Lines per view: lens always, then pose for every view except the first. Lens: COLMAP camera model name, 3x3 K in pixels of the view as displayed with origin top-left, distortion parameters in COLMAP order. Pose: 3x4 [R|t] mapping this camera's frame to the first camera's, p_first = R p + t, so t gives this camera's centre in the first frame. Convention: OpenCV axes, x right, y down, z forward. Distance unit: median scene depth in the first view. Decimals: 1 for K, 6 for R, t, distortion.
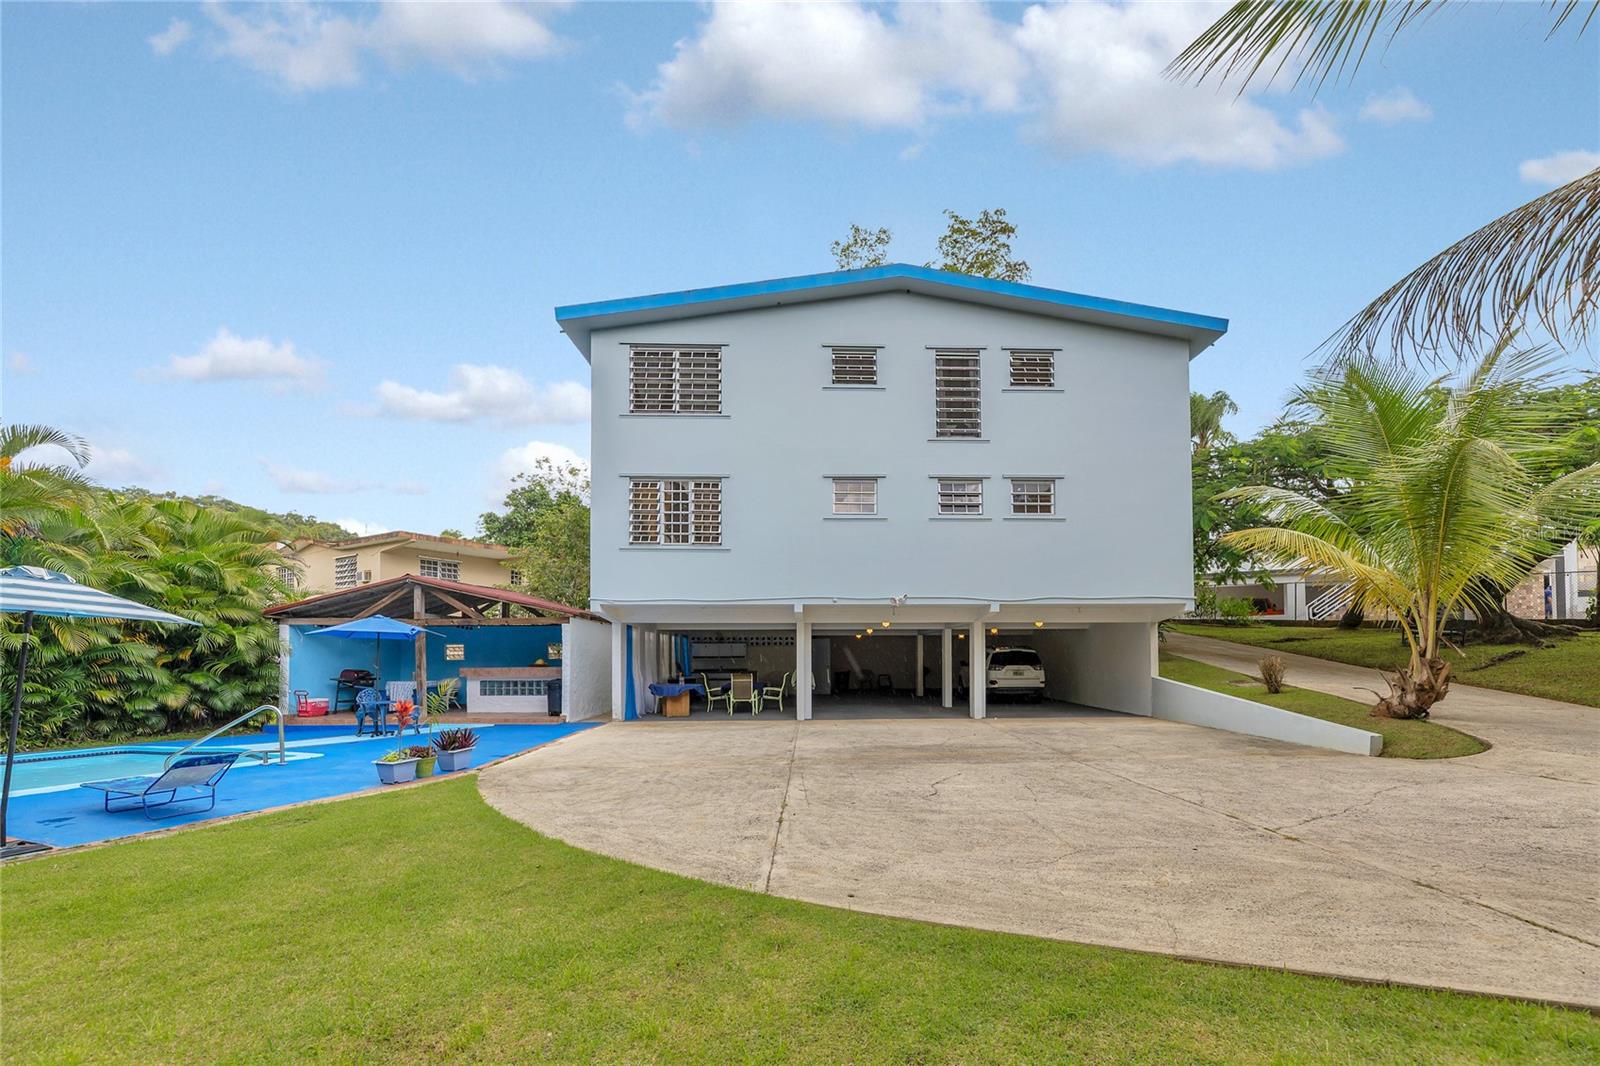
lens RADIAL K [[684.1, 0, 799.9], [0, 684.1, 647.5], [0, 0, 1]] dist [-0.002275, -0.000129]
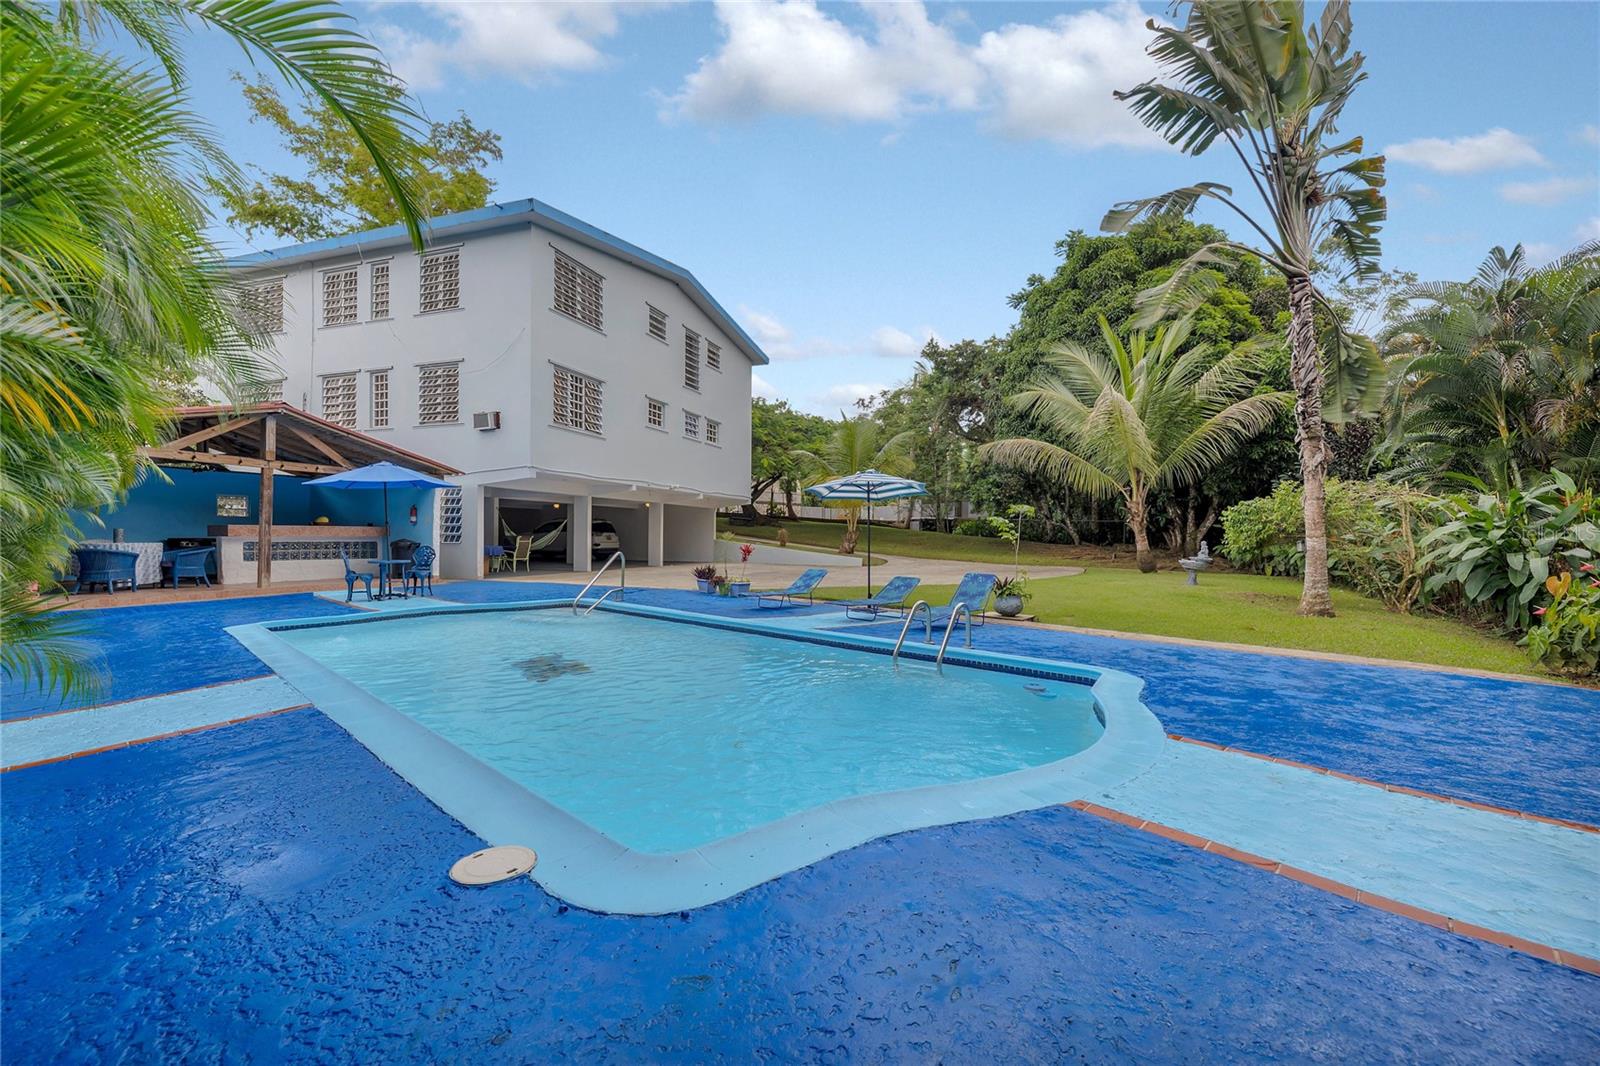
lens RADIAL K [[671.1, 0, 800.0], [0, 671.1, 533.0], [0, 0, 1]] dist [0.000690, 0.000010]
pose [[0.365781, 0.013243, 0.930607, -1.127002], [-0.025891, 0.999657, -0.004049, 0.030728], [-0.930341, -0.022613, 0.365998, 0.185883]]
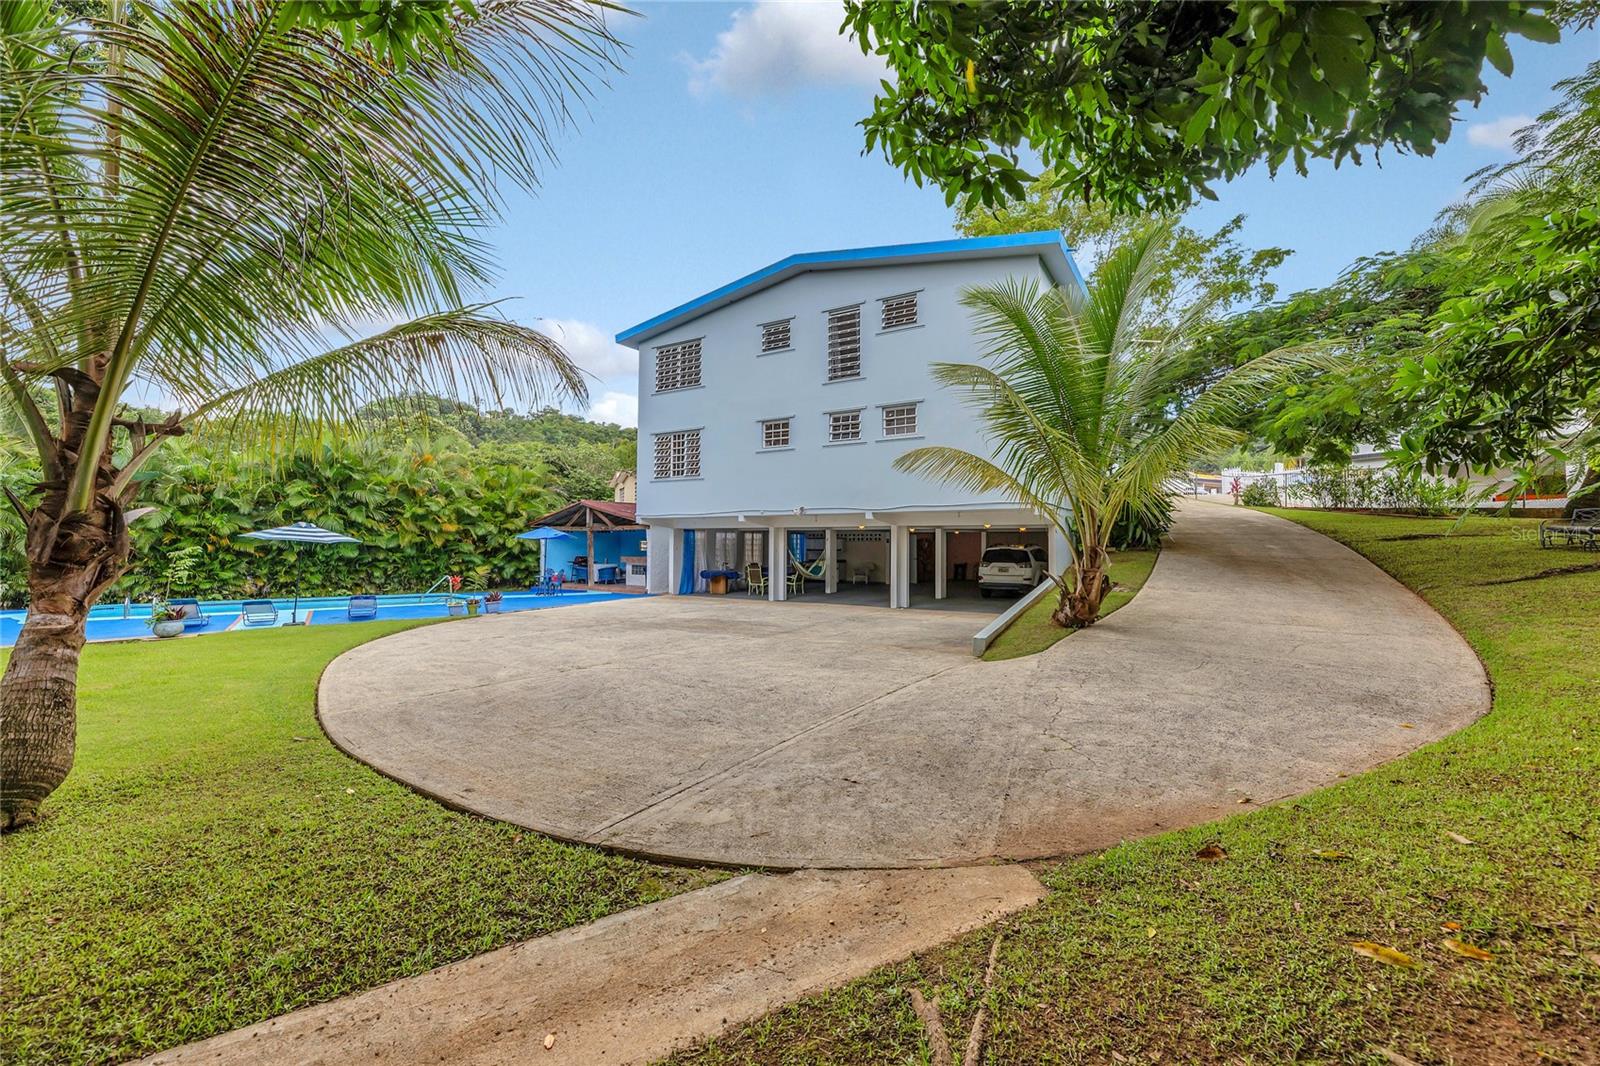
lens RADIAL K [[671.1, 0, 800.0], [0, 671.1, 533.0], [0, 0, 1]] dist [0.000690, 0.000010]
pose [[0.820621, -0.004040, -0.571459, 0.862747], [0.001417, 0.999986, -0.005034, -0.019946], [0.571471, 0.003321, 0.820615, -0.048208]]
